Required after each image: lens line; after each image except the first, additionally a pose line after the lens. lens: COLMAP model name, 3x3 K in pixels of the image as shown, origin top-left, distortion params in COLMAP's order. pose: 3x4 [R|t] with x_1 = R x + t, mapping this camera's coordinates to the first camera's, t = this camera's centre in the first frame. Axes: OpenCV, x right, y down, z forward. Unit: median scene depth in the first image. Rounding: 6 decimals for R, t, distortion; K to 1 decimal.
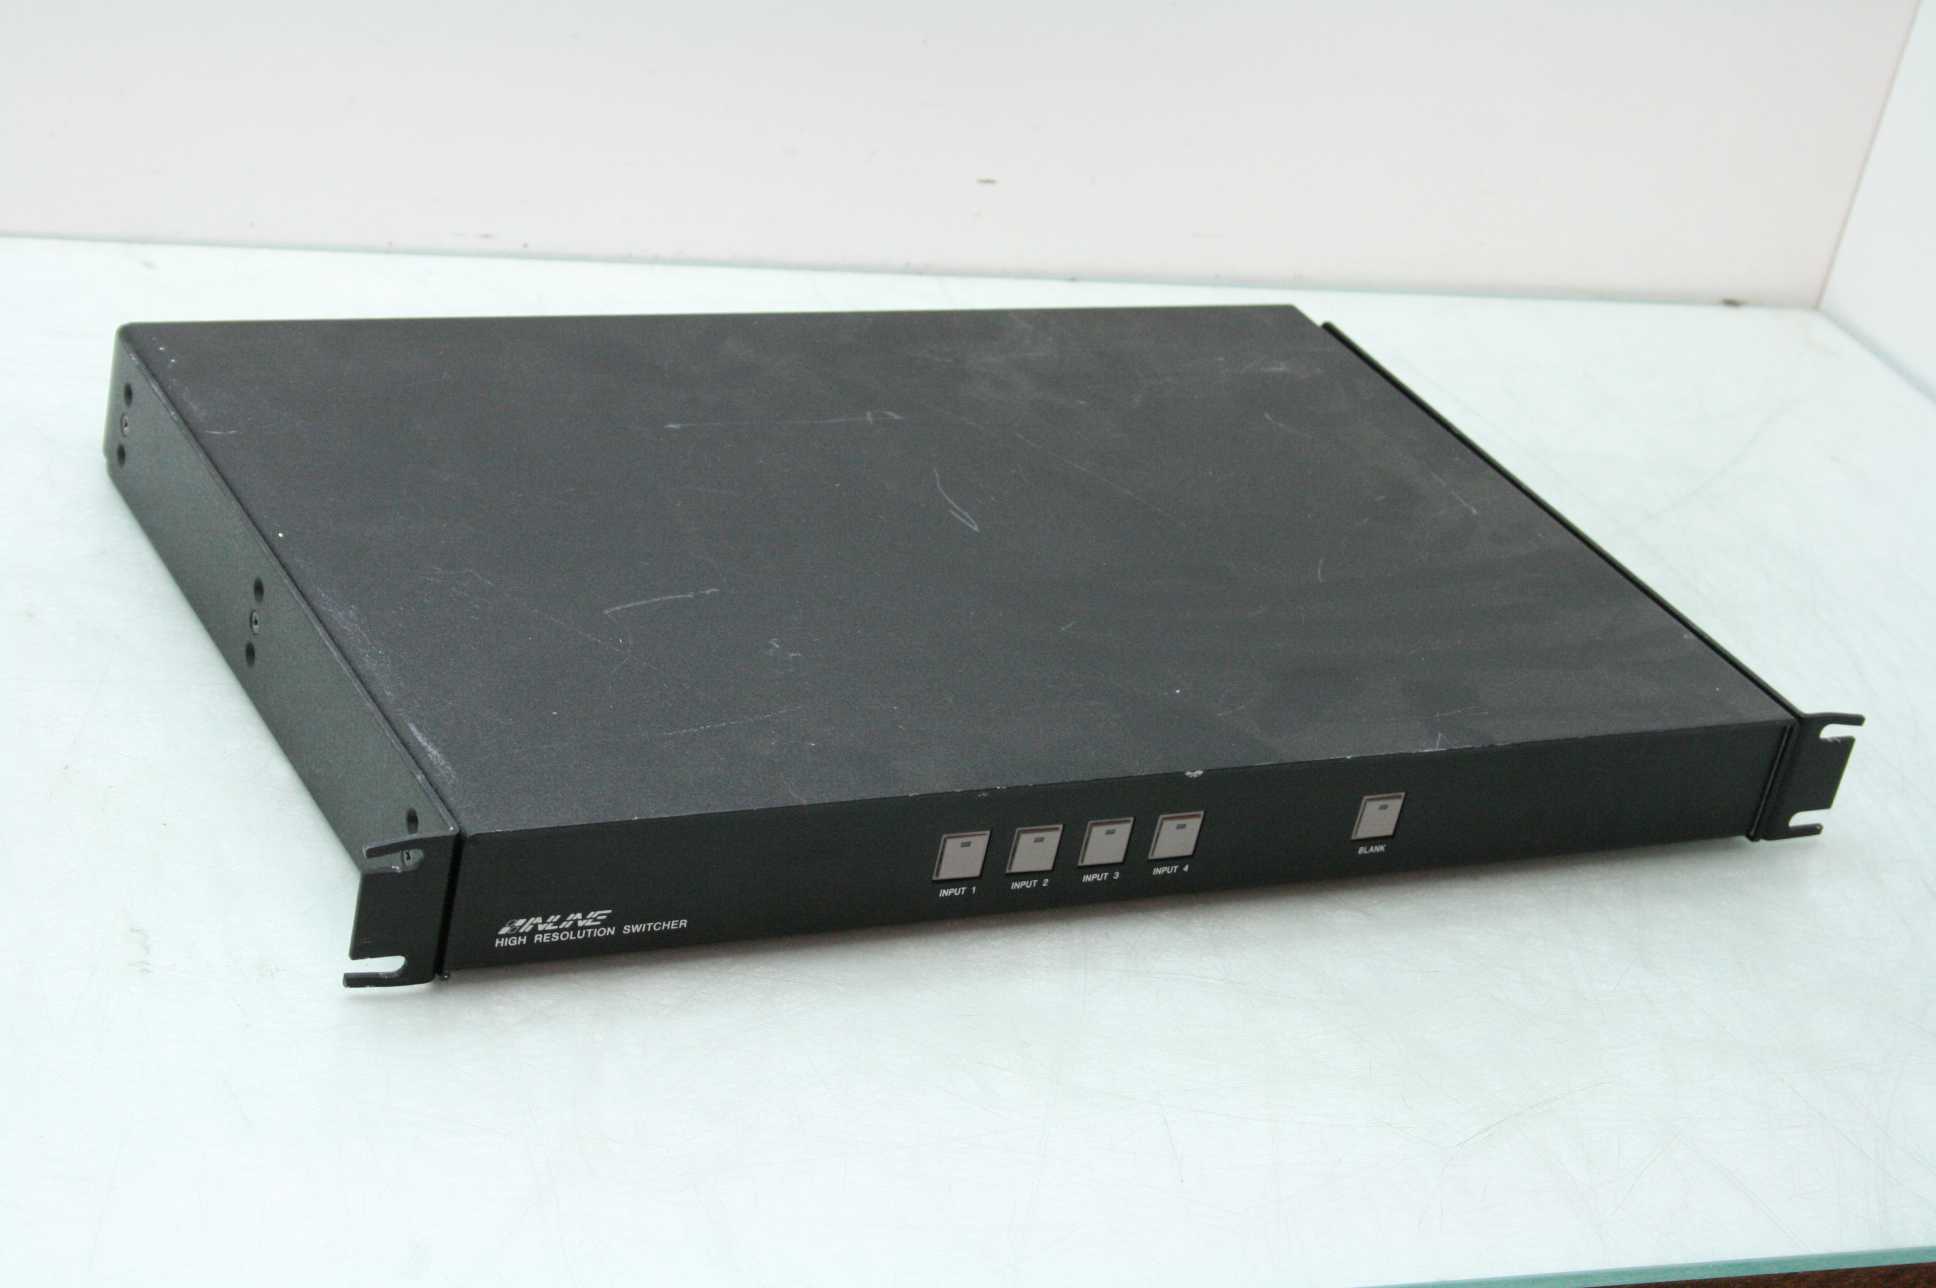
lens RADIAL K [[3907.2, 0, 968.0], [0, 3907.2, 644.0], [0, 0, 1]] dist [0.037333, -0.055245]
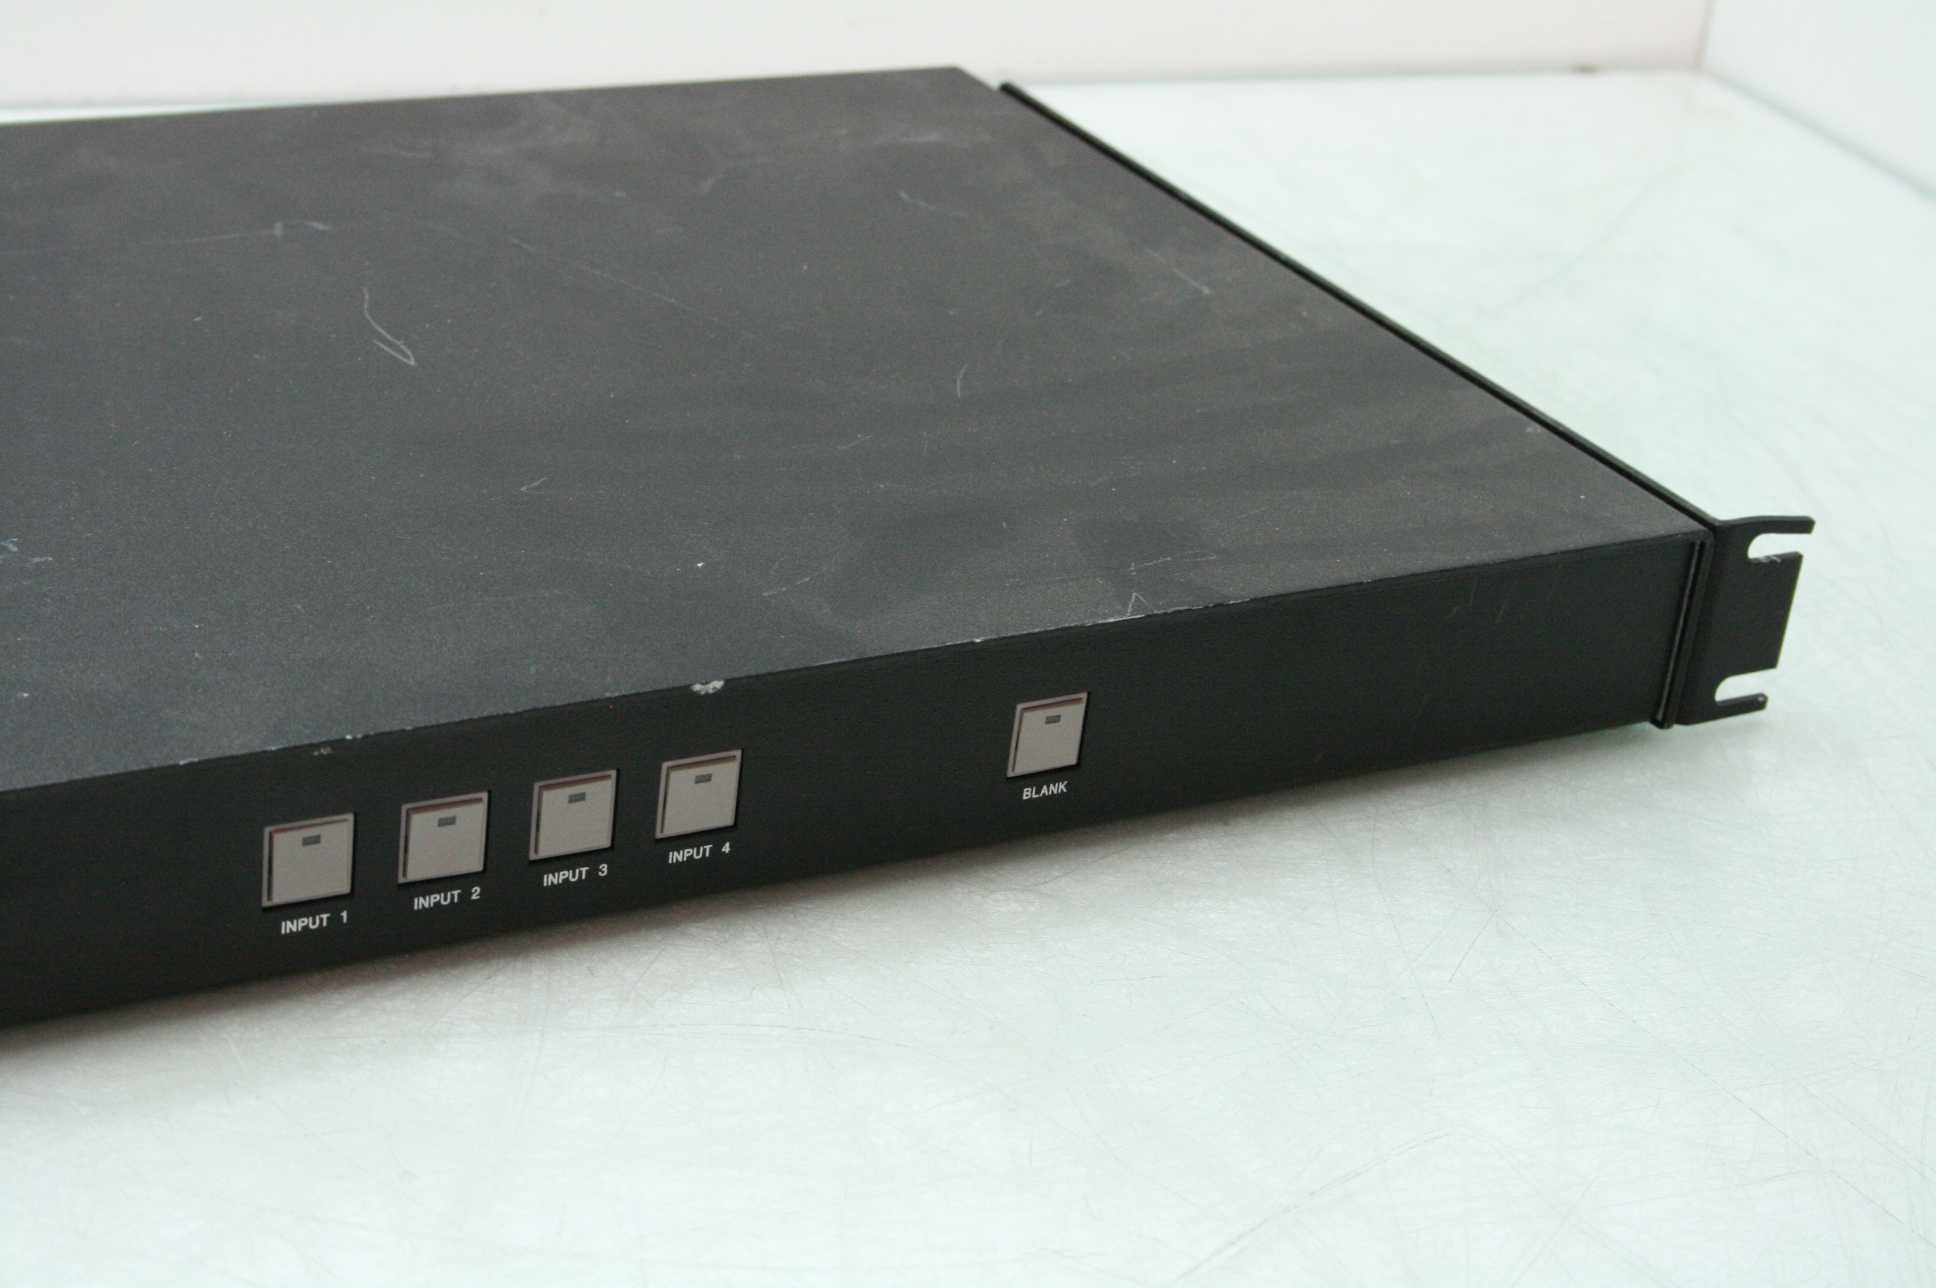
lens RADIAL K [[3611.0, 0, 968.0], [0, 3611.0, 644.0], [0, 0, 1]] dist [0.036016, -0.014619]
pose [[0.995095, -0.098904, -0.001967, 0.092546], [0.098844, 0.994894, -0.020386, 0.039032], [0.003973, 0.020092, 0.999790, 0.417635]]
